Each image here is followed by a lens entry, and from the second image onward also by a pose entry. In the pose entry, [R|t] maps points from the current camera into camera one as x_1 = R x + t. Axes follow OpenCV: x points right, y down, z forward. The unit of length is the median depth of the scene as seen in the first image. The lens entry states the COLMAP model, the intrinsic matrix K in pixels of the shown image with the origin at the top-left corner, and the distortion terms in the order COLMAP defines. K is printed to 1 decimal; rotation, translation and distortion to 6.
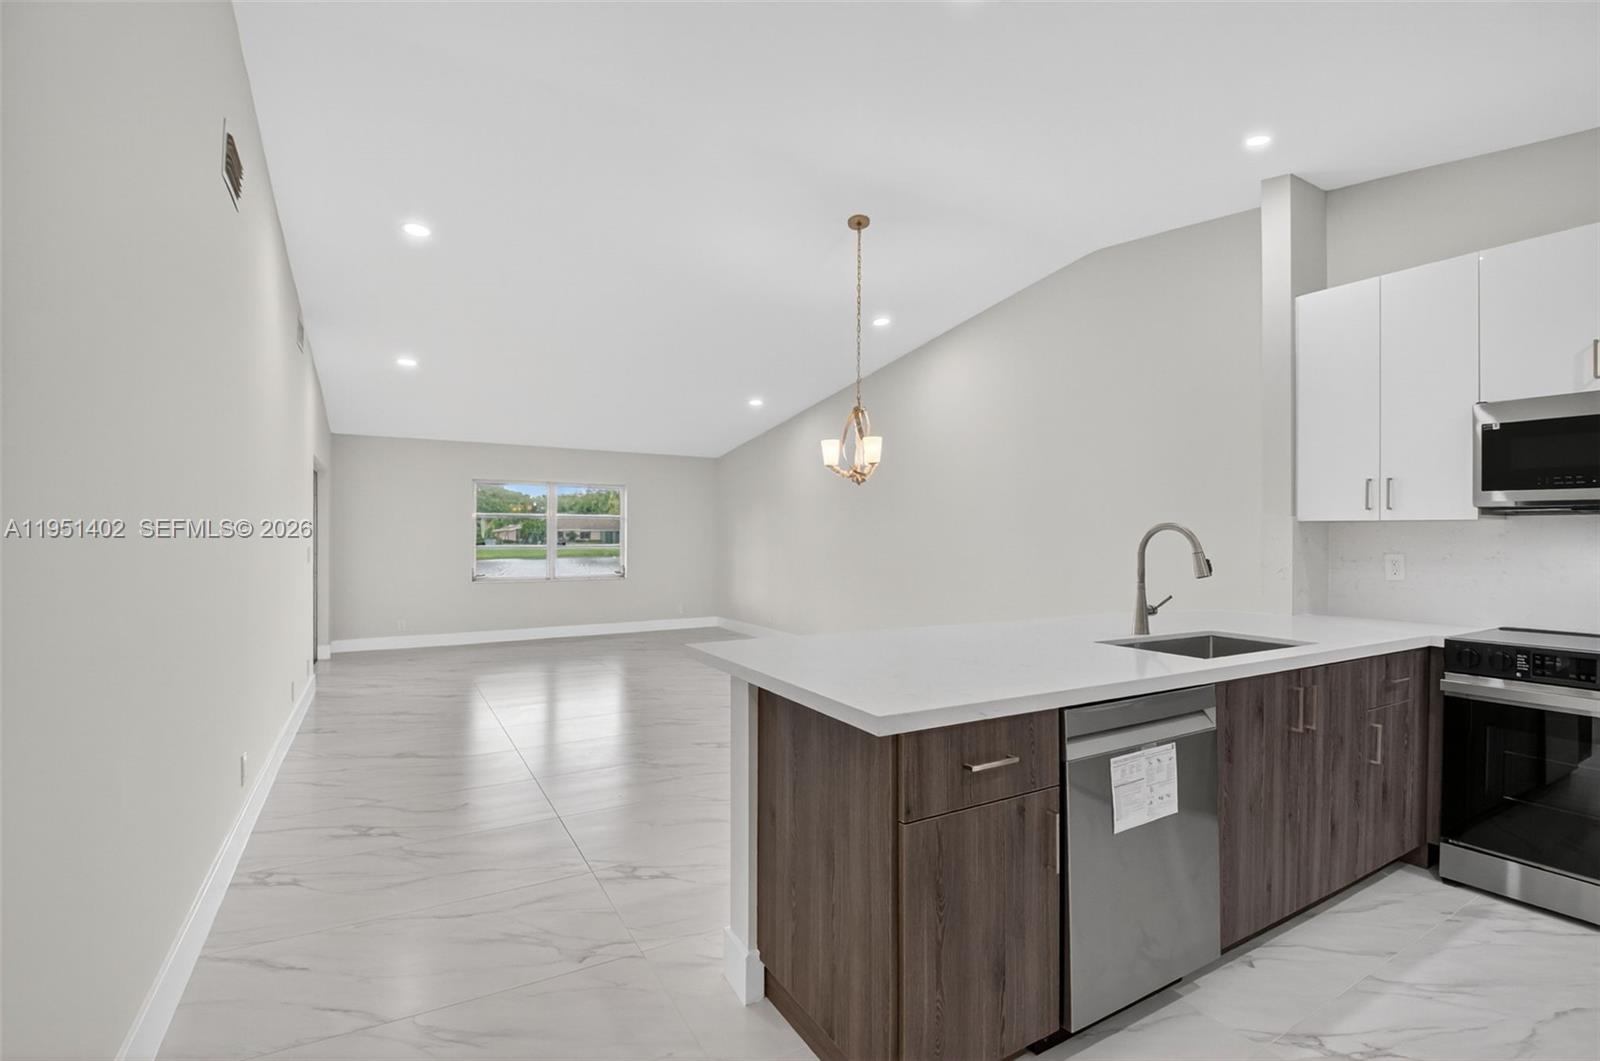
lens RADIAL K [[721.6, 0, 805.1], [0, 721.6, 535.3], [0, 0, 1]] dist [0.000314, -0.020440]
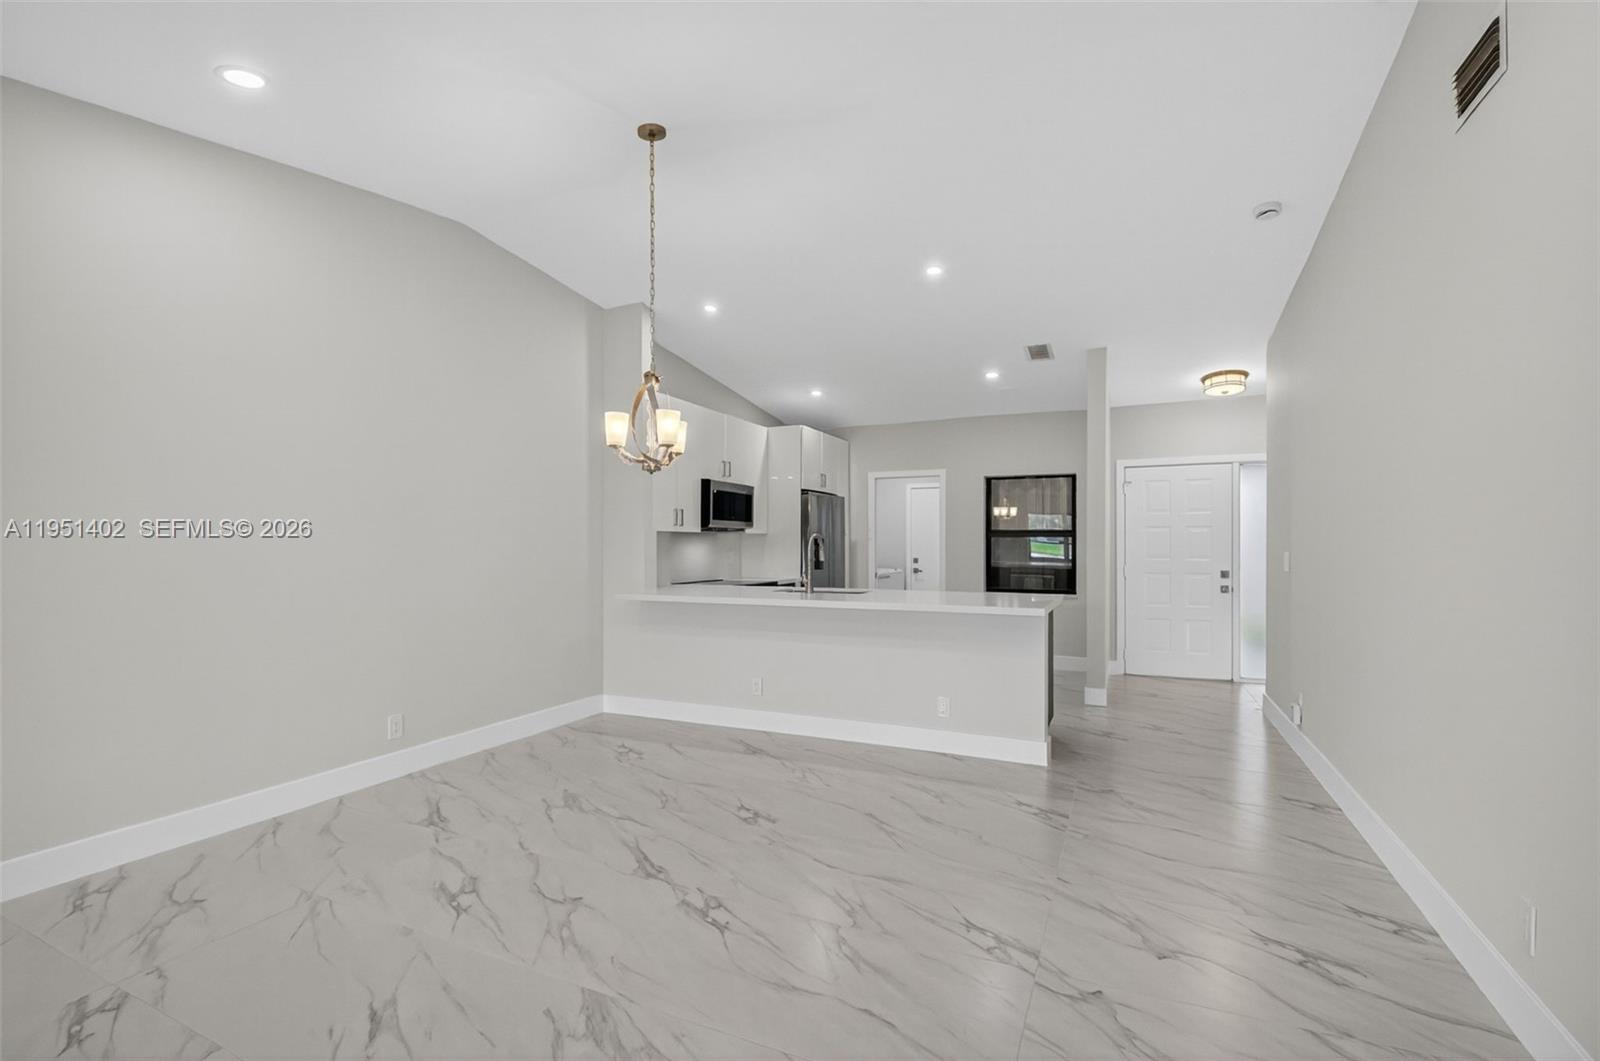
lens RADIAL K [[715.8, 0, 803.1], [0, 715.8, 543.7], [0, 0, 1]] dist [-0.000650, -0.013860]
pose [[-0.568577, -0.004176, 0.822620, -1.126460], [-0.004873, 0.999987, 0.001709, 0.005284], [-0.822616, -0.003037, -0.568590, 2.248533]]
